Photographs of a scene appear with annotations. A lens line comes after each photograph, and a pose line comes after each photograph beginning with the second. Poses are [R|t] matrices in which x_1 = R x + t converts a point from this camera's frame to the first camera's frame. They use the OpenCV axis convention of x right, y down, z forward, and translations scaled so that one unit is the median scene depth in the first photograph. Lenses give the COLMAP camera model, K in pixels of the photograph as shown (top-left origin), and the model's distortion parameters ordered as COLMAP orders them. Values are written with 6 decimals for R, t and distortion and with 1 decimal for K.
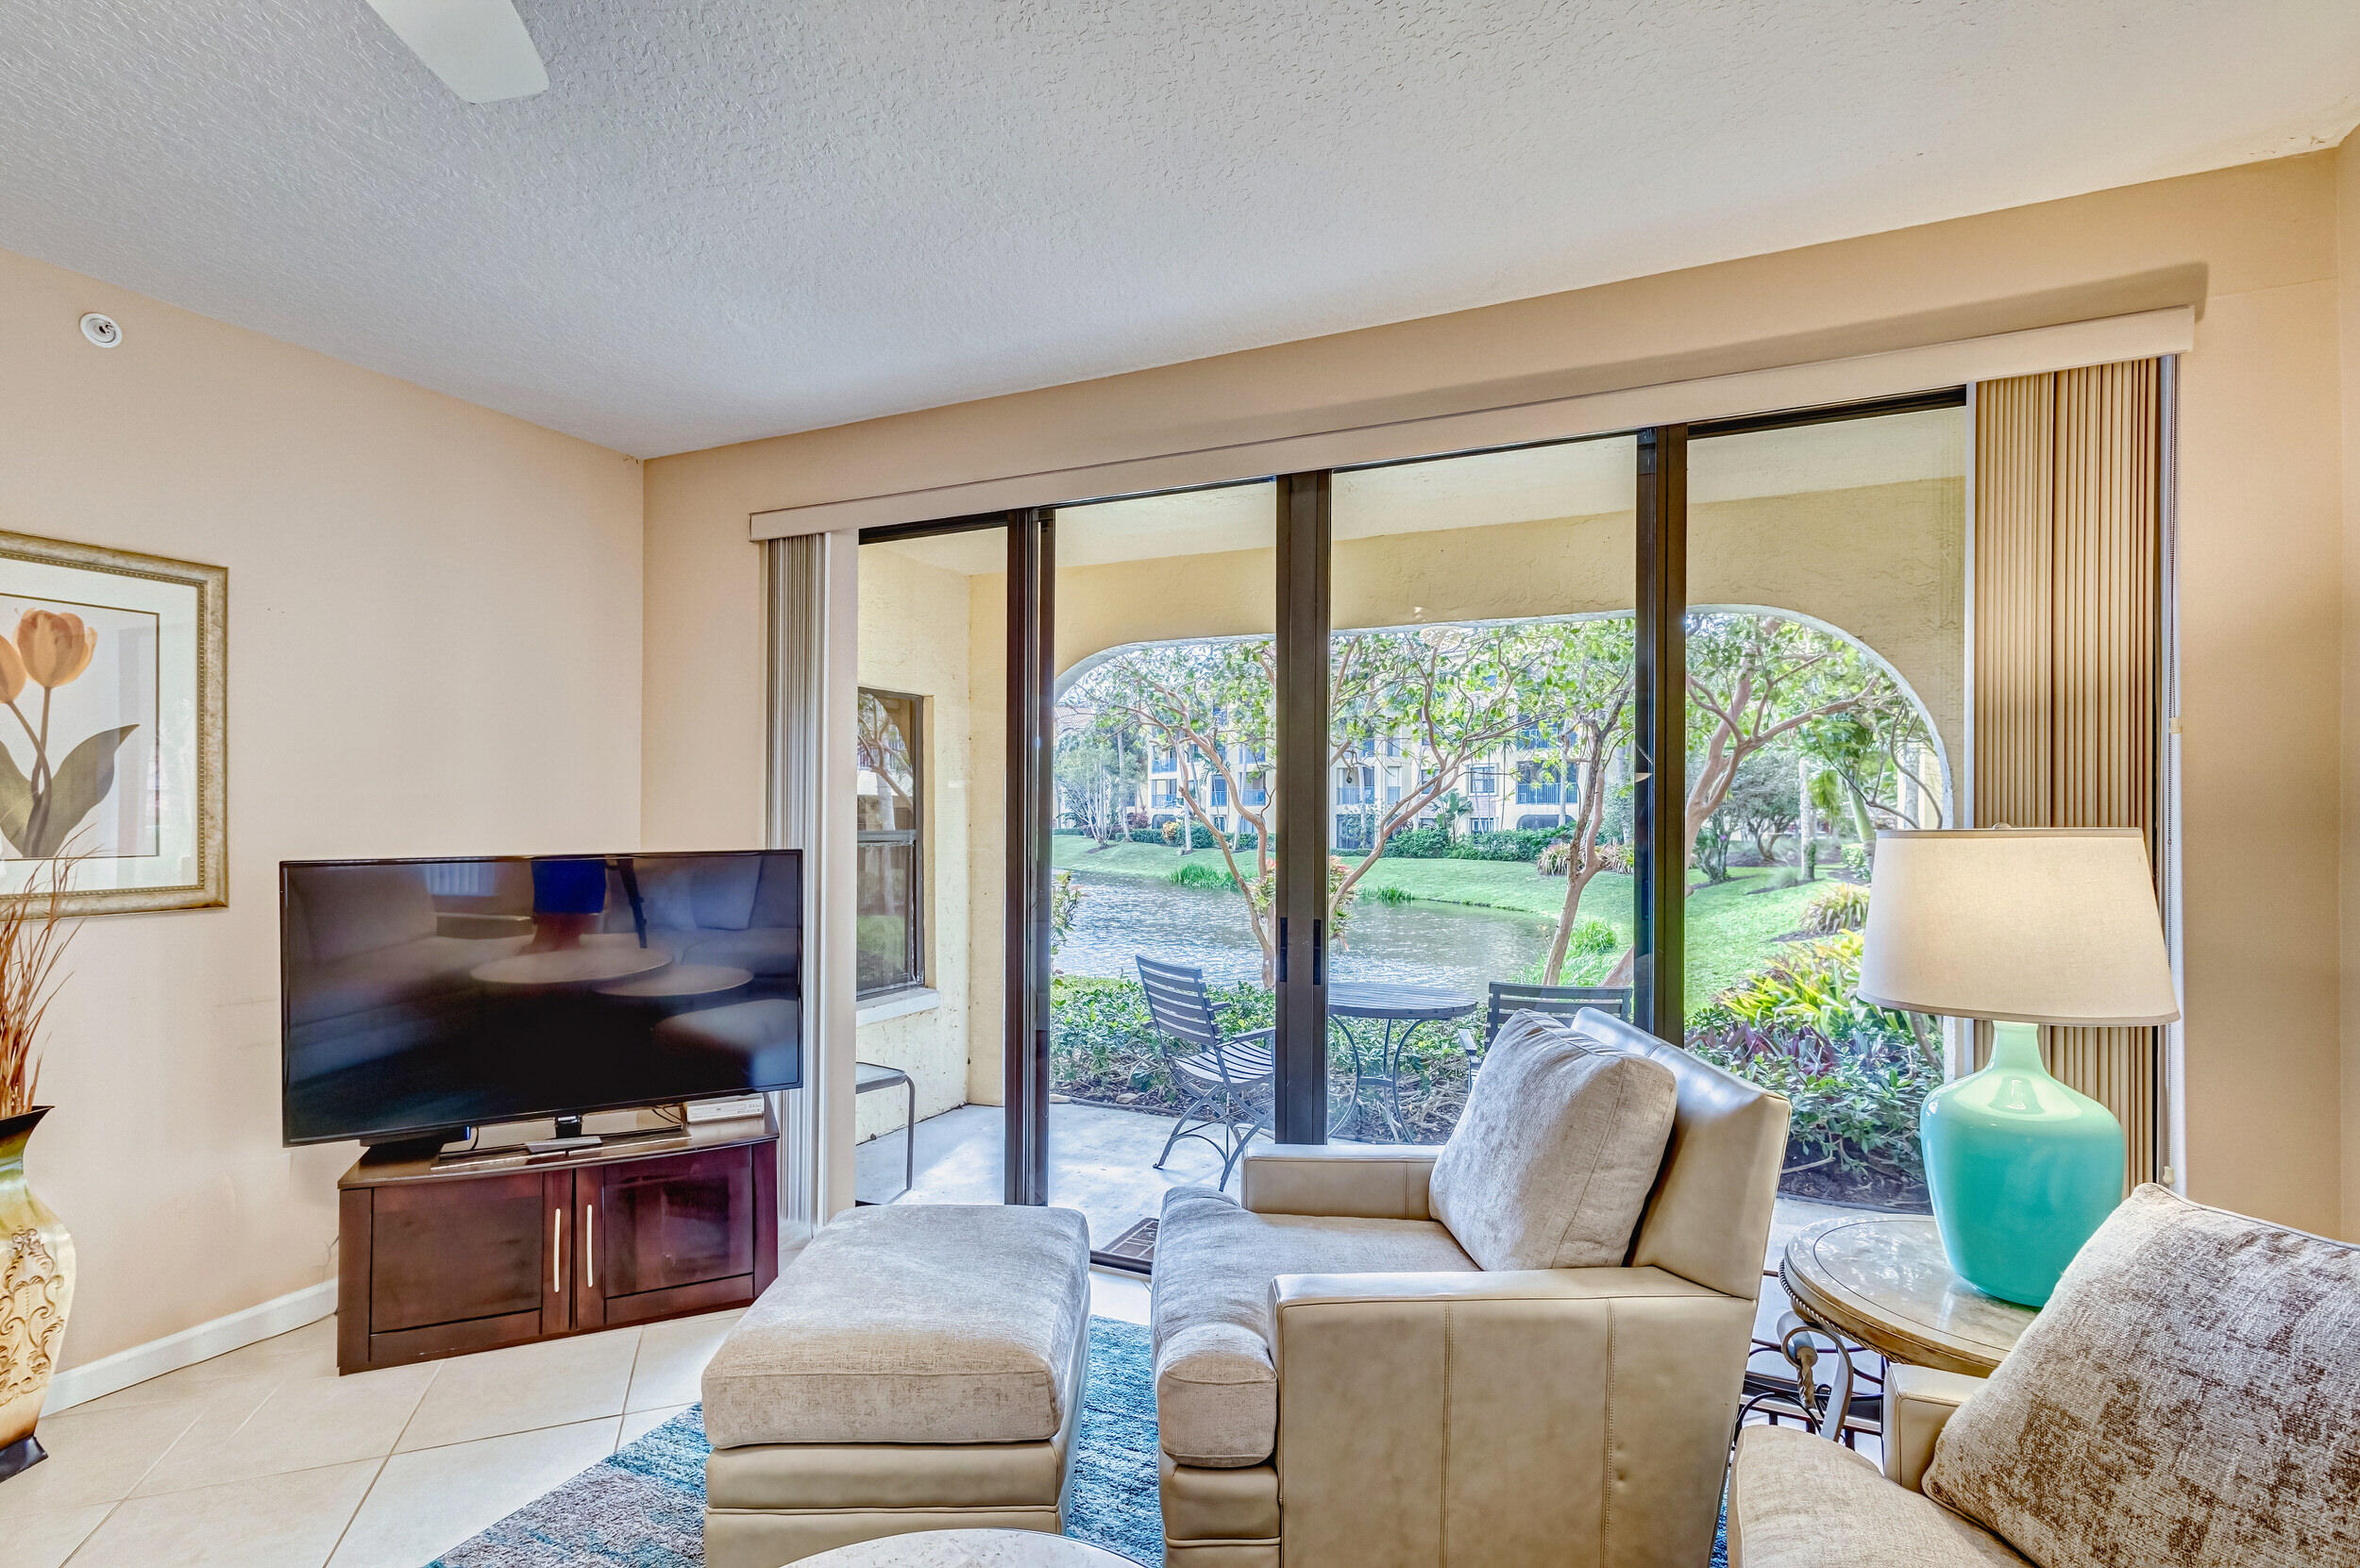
lens RADIAL K [[1173.0, 0, 1166.3], [0, 1173.0, 818.2], [0, 0, 1]] dist [-0.003031, -0.000471]
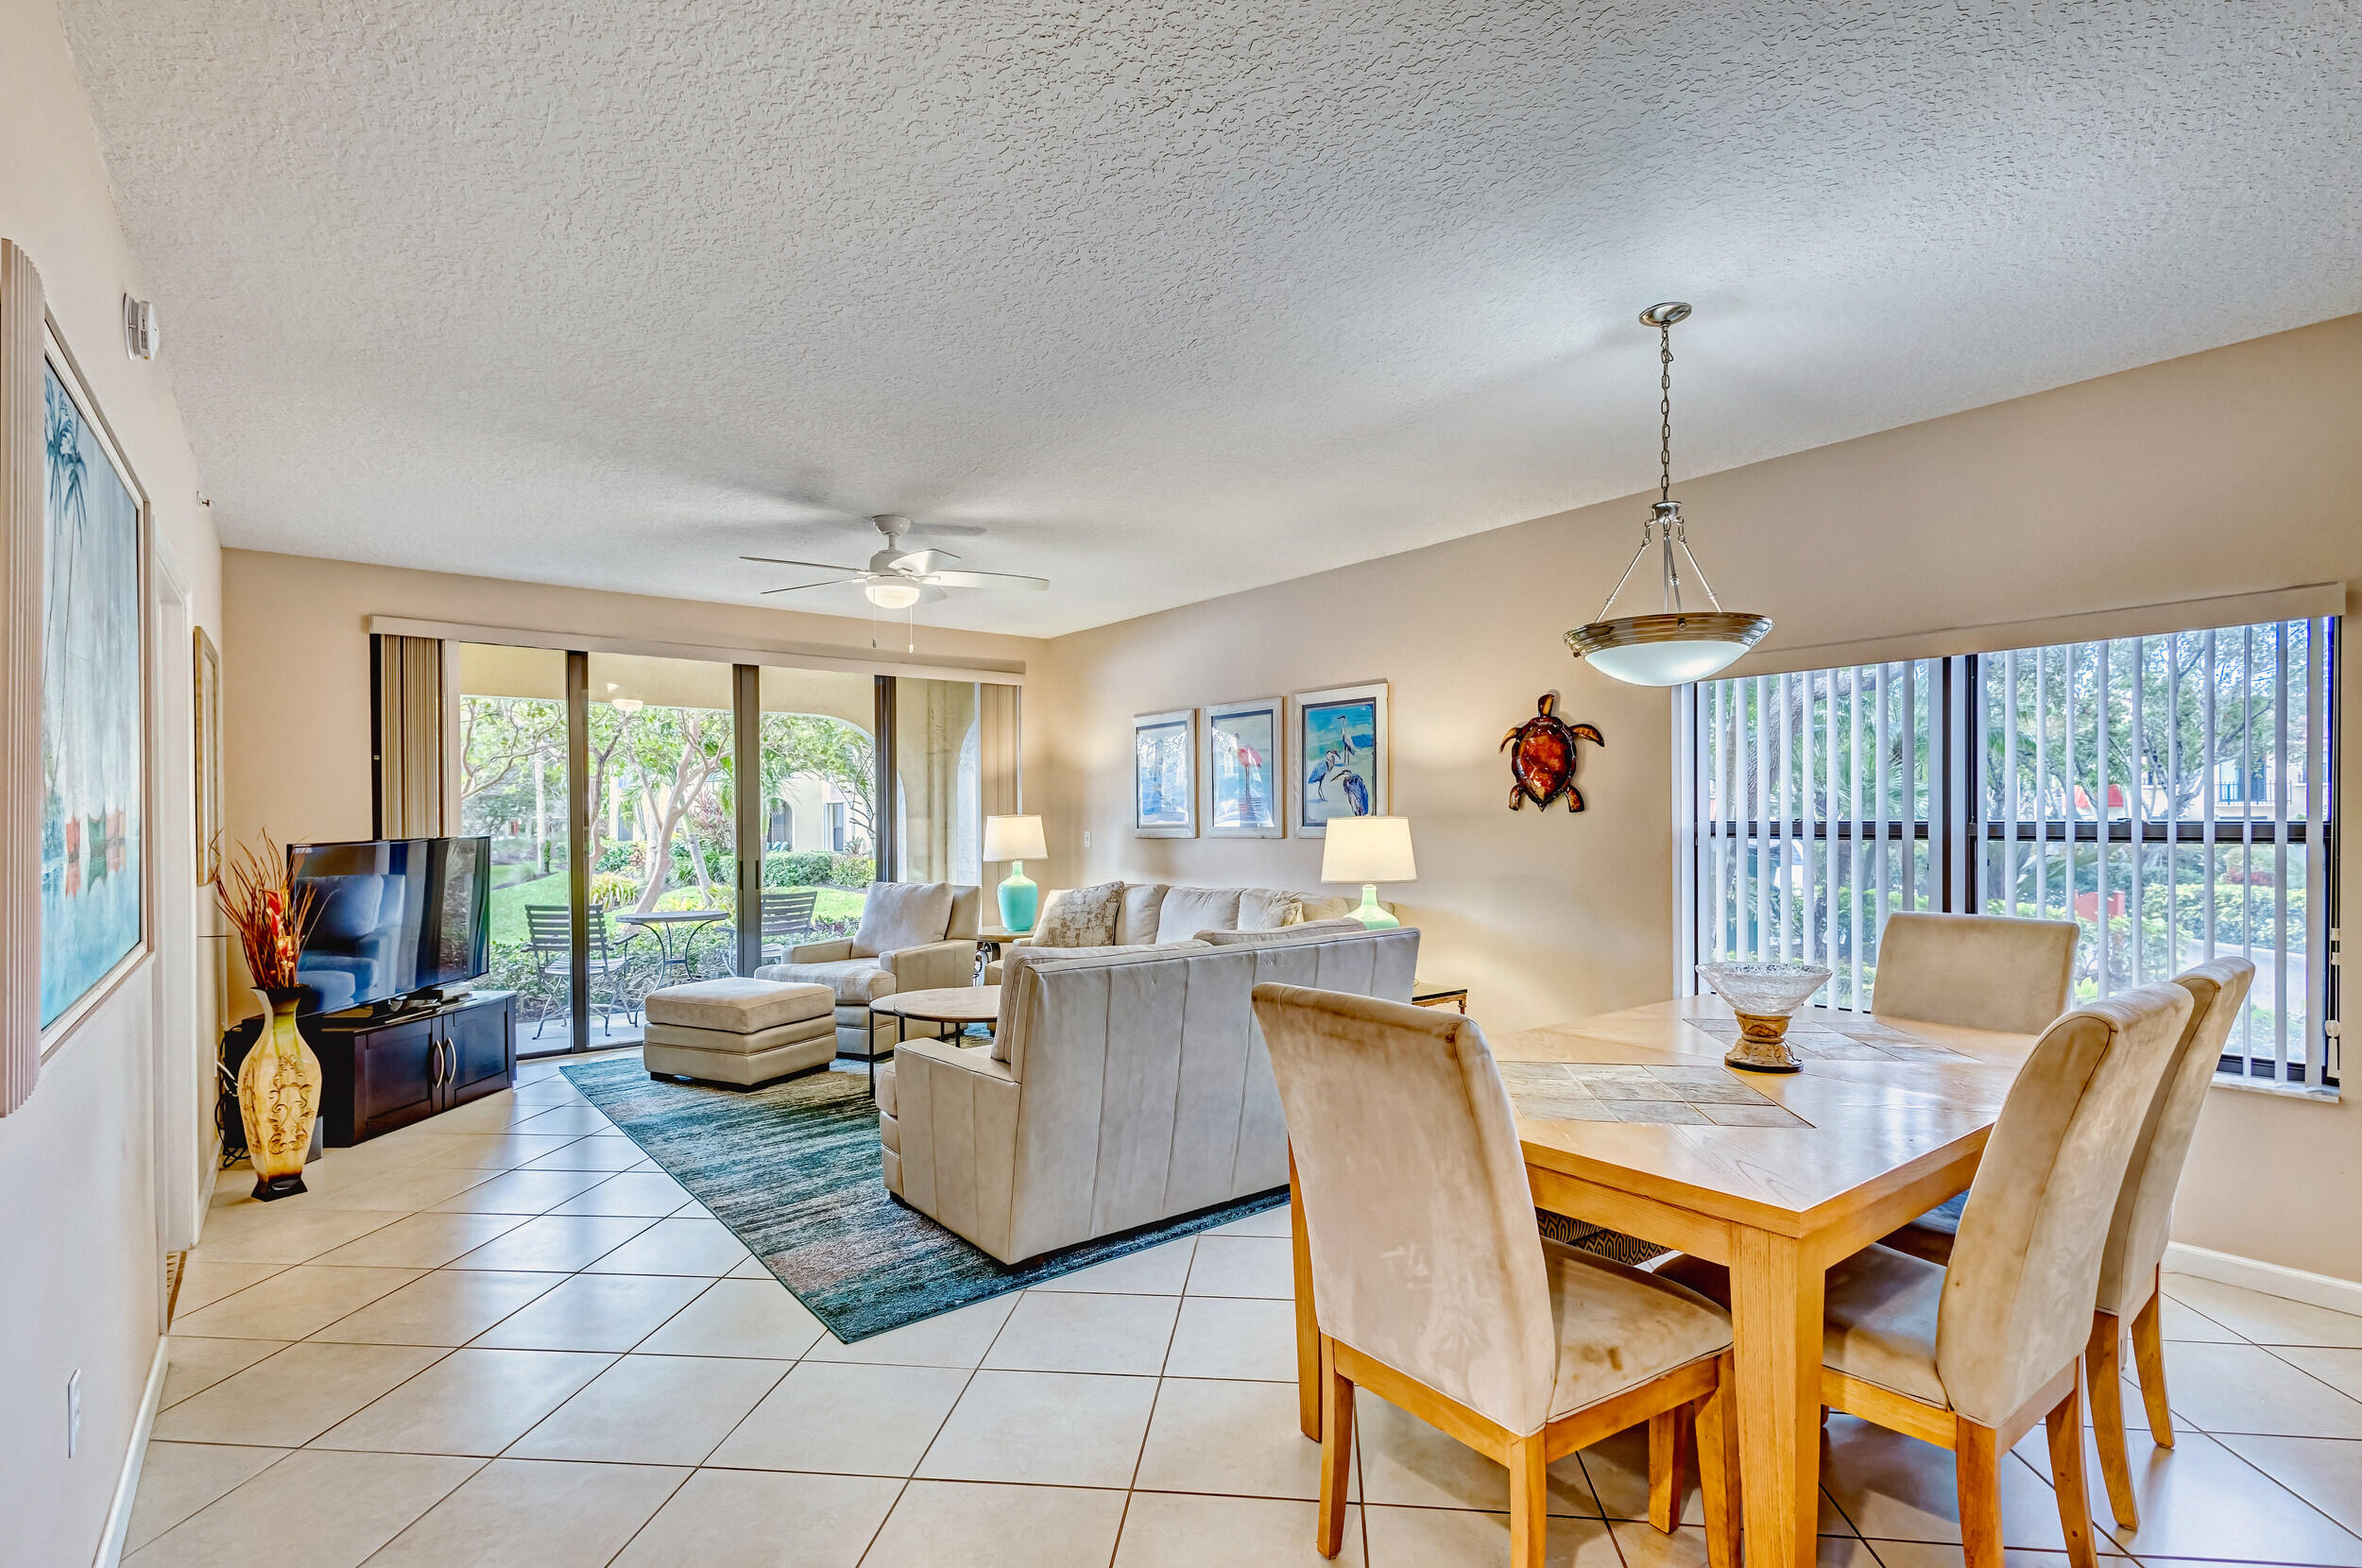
lens RADIAL K [[1116.4, 0, 1175.4], [0, 1116.4, 817.3], [0, 0, 1]] dist [0.020353, 0.000269]
pose [[0.448327, -0.007295, 0.893840, -1.761459], [0.008001, 0.999959, 0.004149, 0.003585], [-0.893834, 0.005291, 0.448367, -0.874829]]
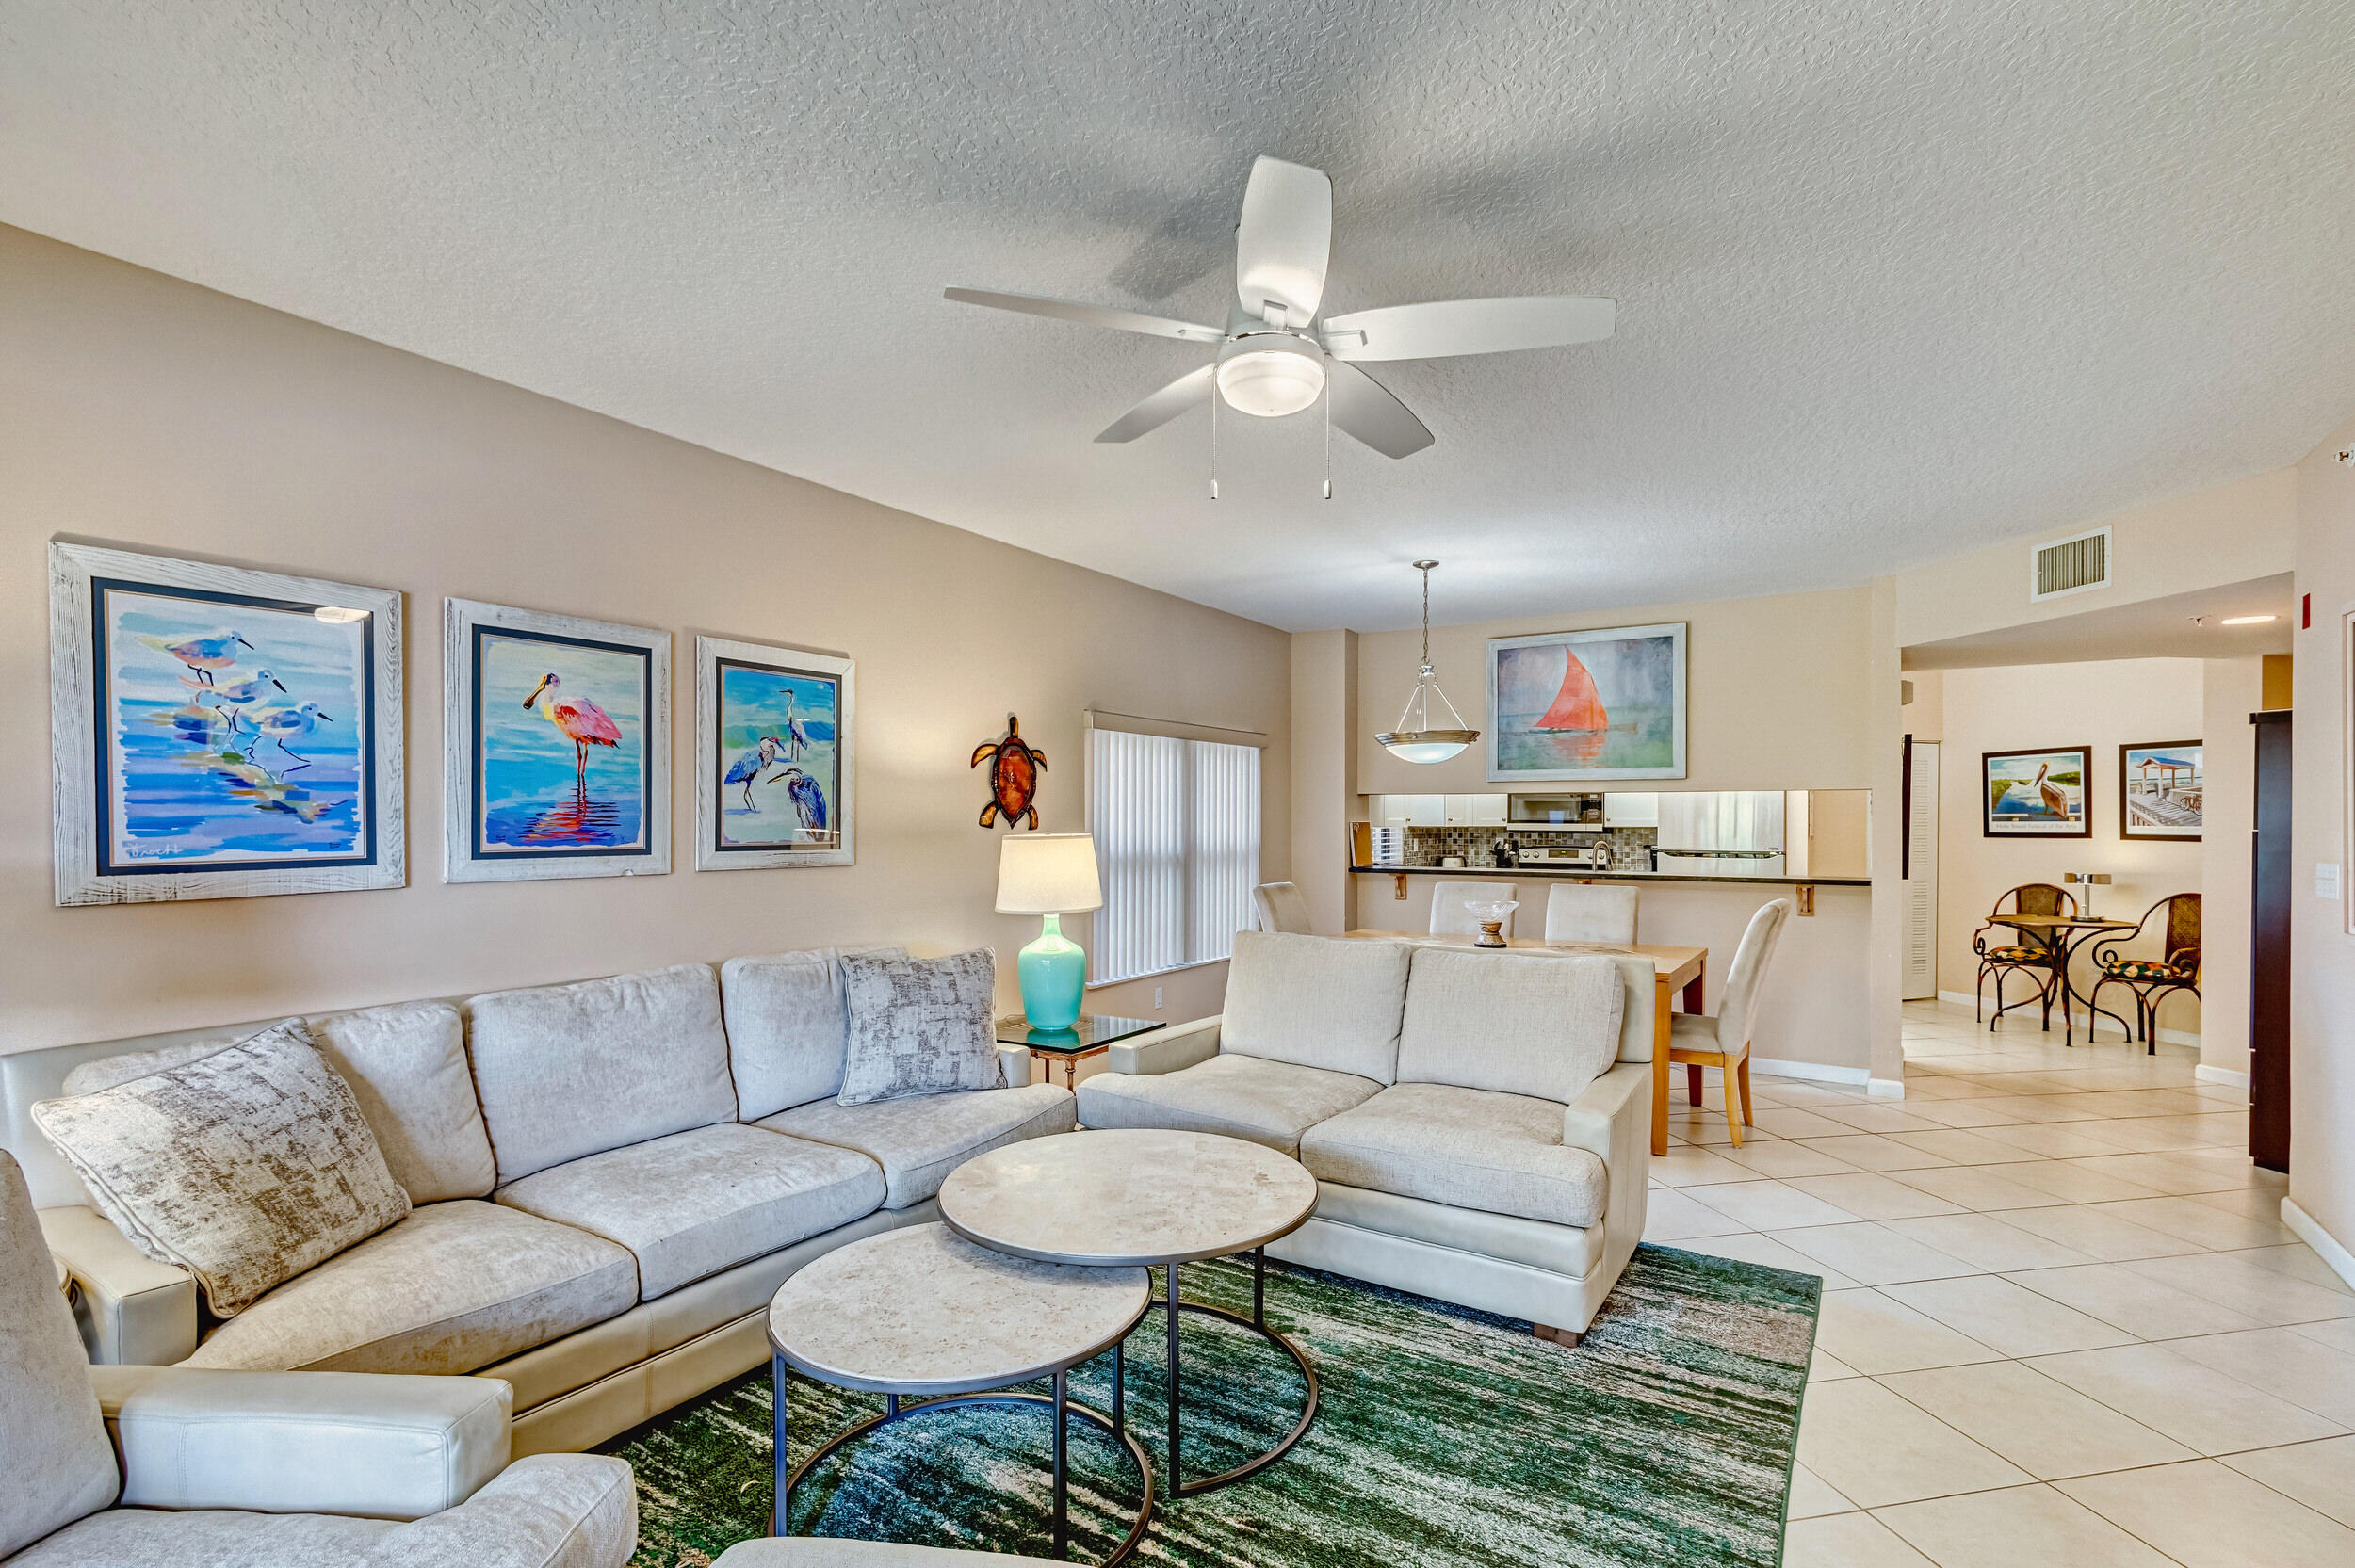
lens RADIAL K [[1111.4, 0, 1171.6], [0, 1111.4, 831.8], [0, 0, 1]] dist [0.010879, 0.000024]
pose [[-0.992948, -0.006987, 0.118347, -0.350364], [-0.005723, 0.999923, 0.011019, -0.010646], [-0.118415, 0.010264, -0.992911, 1.253240]]
